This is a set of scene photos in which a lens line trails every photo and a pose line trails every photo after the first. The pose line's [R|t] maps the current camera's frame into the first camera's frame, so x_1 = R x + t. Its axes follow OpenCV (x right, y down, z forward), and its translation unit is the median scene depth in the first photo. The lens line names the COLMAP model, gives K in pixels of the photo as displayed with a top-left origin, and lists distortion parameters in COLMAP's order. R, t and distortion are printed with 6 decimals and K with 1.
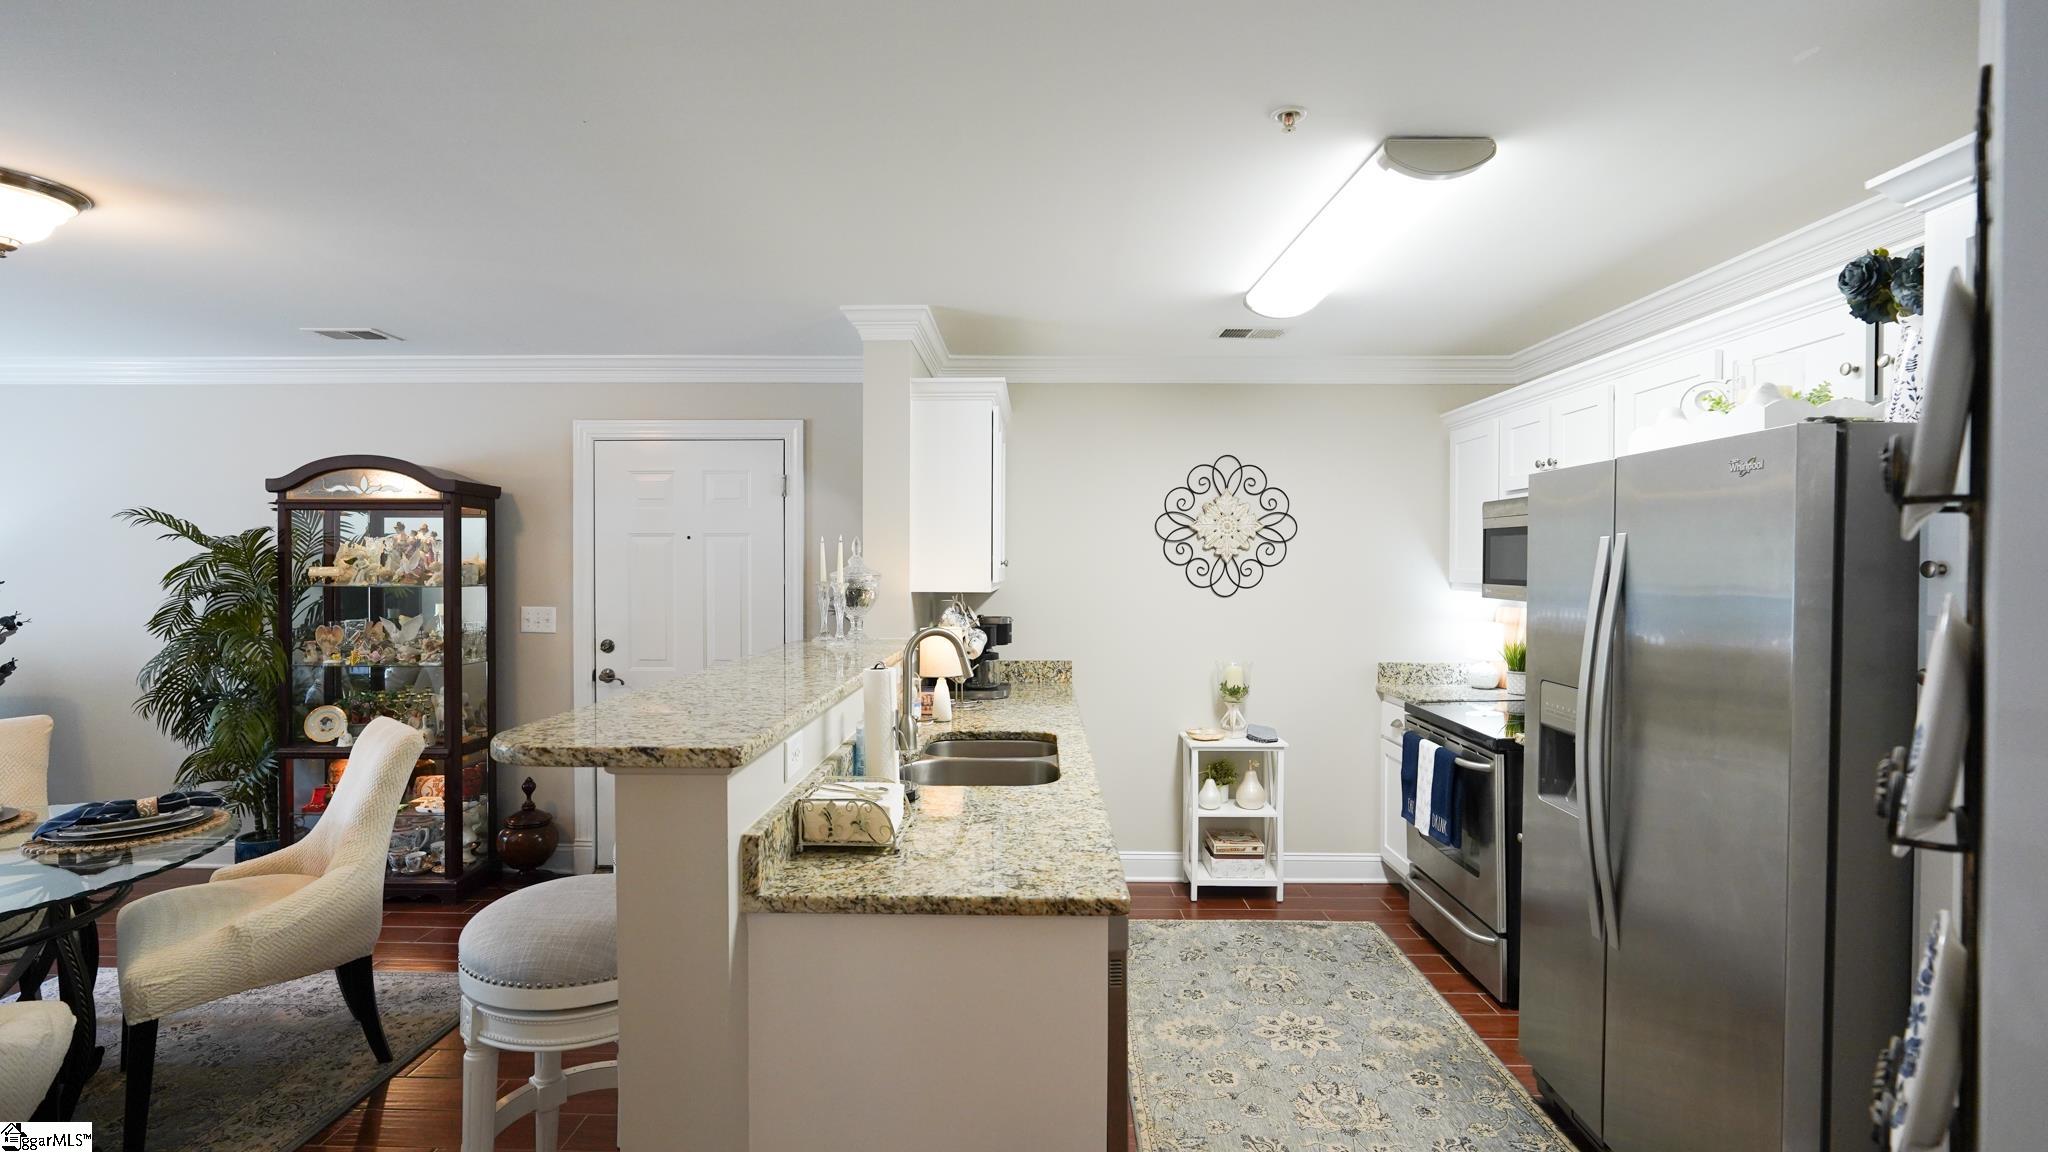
lens RADIAL K [[915.3, 0, 1023.2], [0, 915.3, 575.7], [0, 0, 1]] dist [-0.020561, 0.008509]
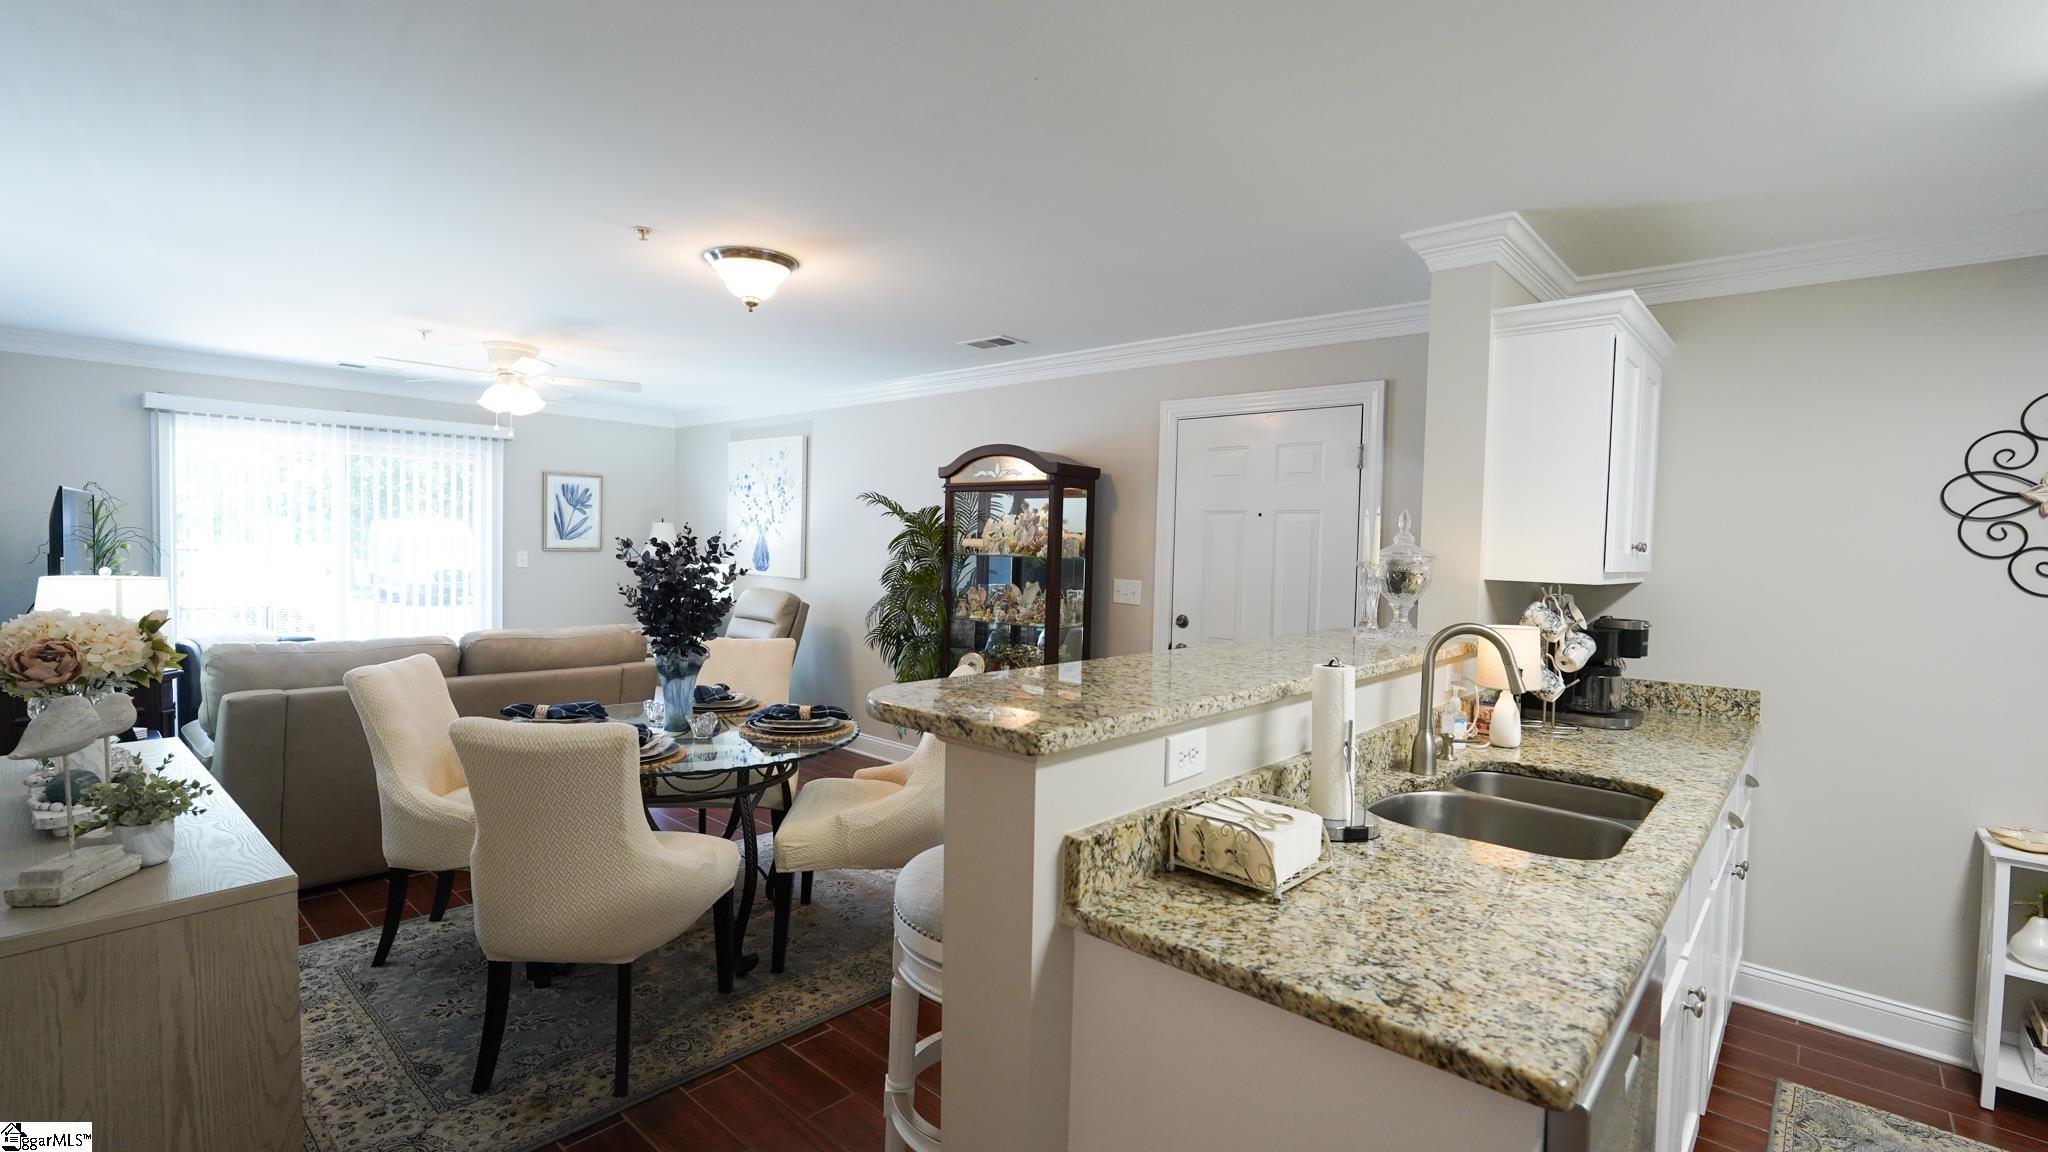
lens RADIAL K [[913.8, 0, 1020.6], [0, 913.8, 577.5], [0, 0, 1]] dist [-0.019403, 0.008564]
pose [[0.751911, 0.042710, -0.657880, 0.106015], [-0.032464, 0.999087, 0.027757, 0.007726], [0.658465, 0.000487, 0.752611, 0.152217]]
